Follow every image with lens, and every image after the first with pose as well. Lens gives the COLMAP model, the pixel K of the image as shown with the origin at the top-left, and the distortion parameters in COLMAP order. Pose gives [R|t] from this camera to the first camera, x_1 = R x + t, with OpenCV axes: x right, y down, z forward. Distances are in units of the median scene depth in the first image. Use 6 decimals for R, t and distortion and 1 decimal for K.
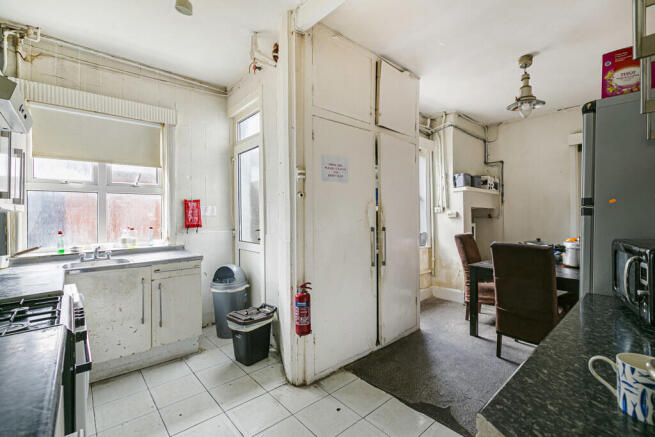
lens RADIAL K [[291.7, 0, 328.1], [0, 291.7, 214.5], [0, 0, 1]] dist [0.001147, -0.000344]
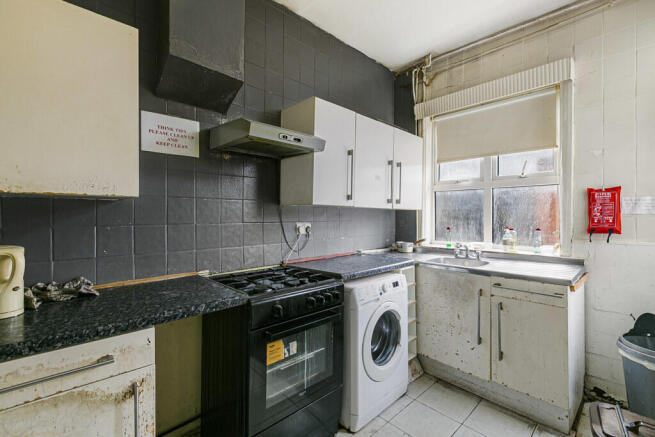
lens RADIAL K [[291.7, 0, 328.1], [0, 291.7, 214.5], [0, 0, 1]] dist [0.001147, -0.000344]
pose [[0.033985, 0.006828, -0.999399, 0.138720], [-0.001629, 0.999976, 0.006776, 0.002303], [0.999421, 0.001397, 0.033996, 0.438256]]
